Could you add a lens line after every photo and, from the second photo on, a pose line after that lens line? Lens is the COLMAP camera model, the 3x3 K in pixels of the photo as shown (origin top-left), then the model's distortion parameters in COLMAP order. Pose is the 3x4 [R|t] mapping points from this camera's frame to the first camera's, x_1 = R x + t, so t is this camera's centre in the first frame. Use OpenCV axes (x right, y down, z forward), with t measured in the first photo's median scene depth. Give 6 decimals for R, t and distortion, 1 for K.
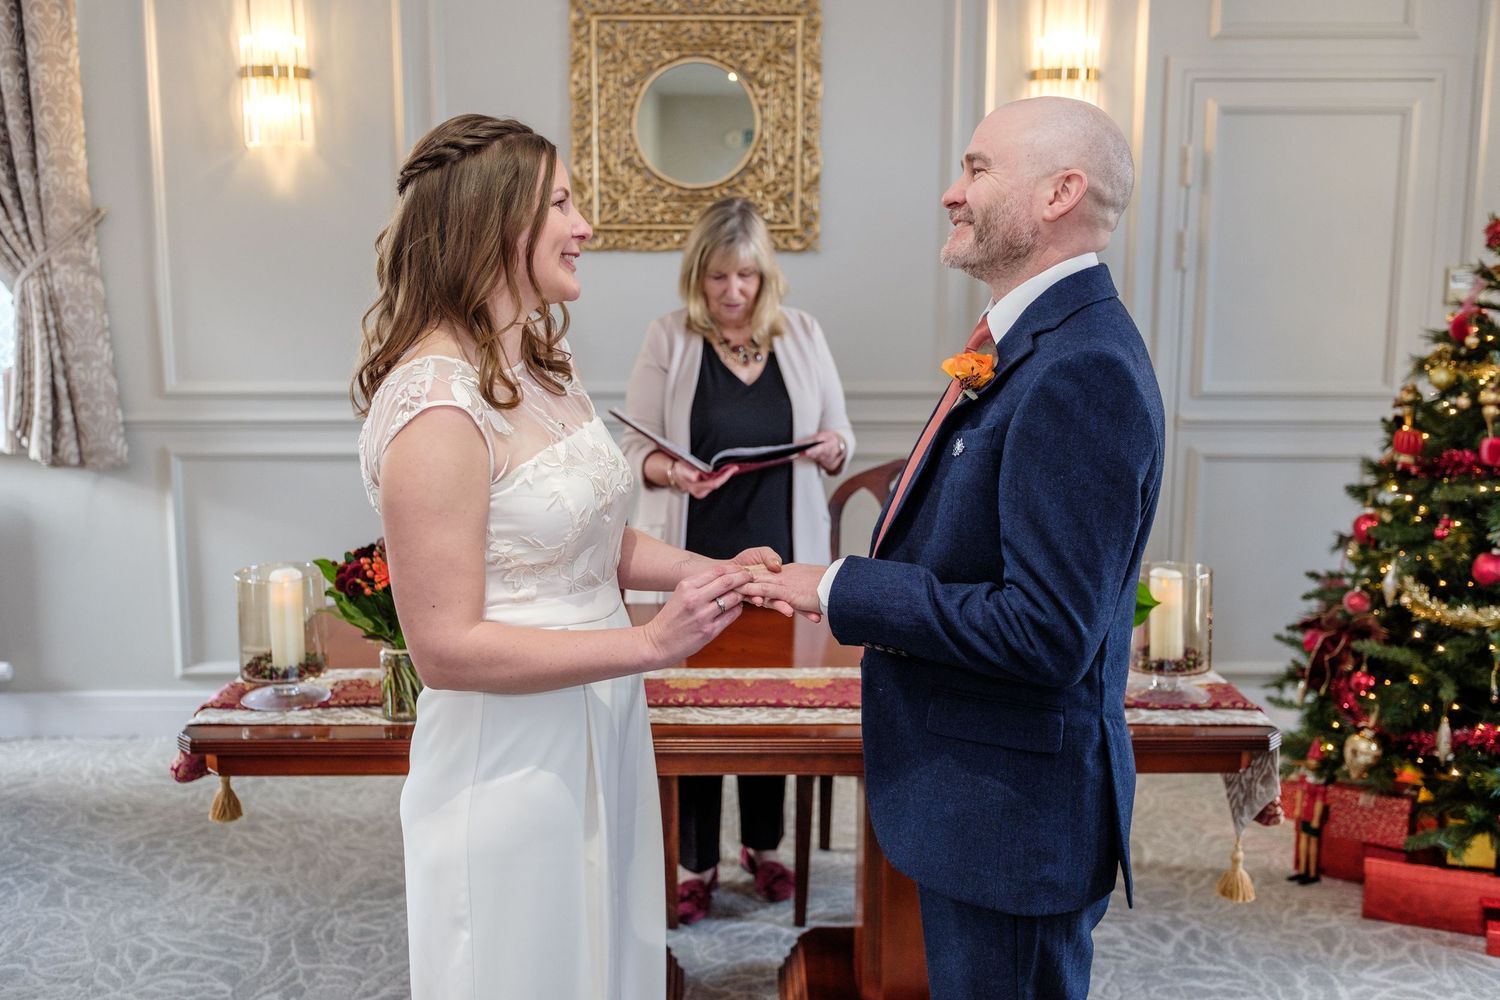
lens RADIAL K [[1398.7, 0, 750.0], [0, 1398.7, 500.0], [0, 0, 1]] dist [0.005679, -0.016764]
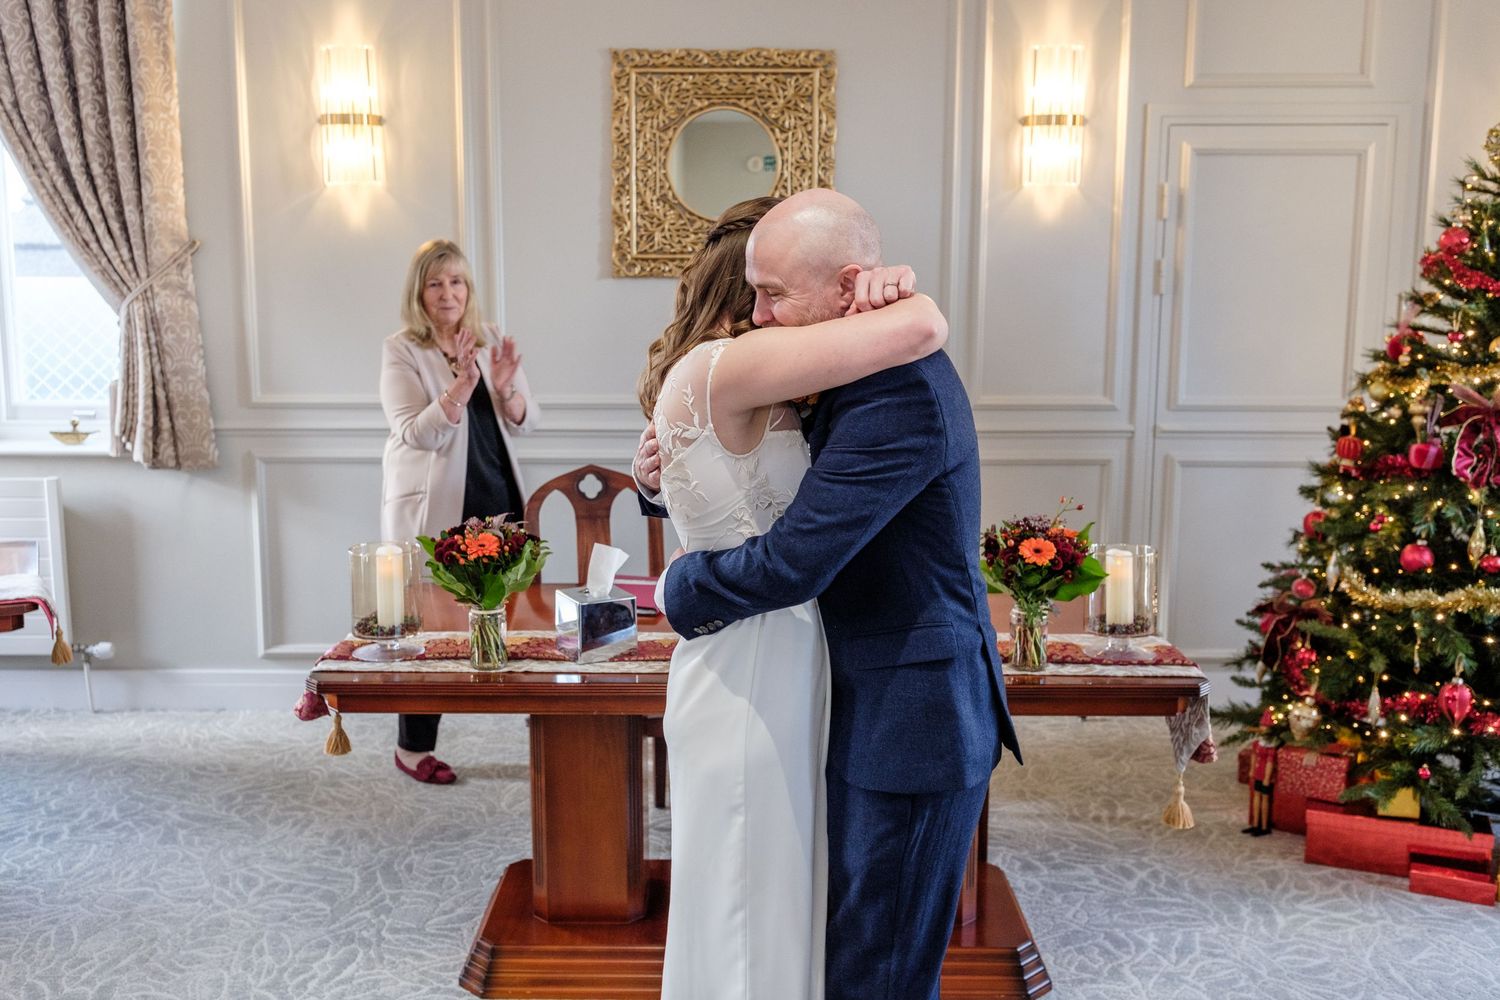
lens RADIAL K [[1369.0, 0, 746.0], [0, 1369.0, 506.3], [0, 0, 1]] dist [0.003509, -0.008003]
pose [[0.999859, 0.003401, -0.016455, -0.002071], [-0.003483, 0.999982, -0.004984, 0.012681], [0.016438, 0.005040, 0.999852, -0.116784]]
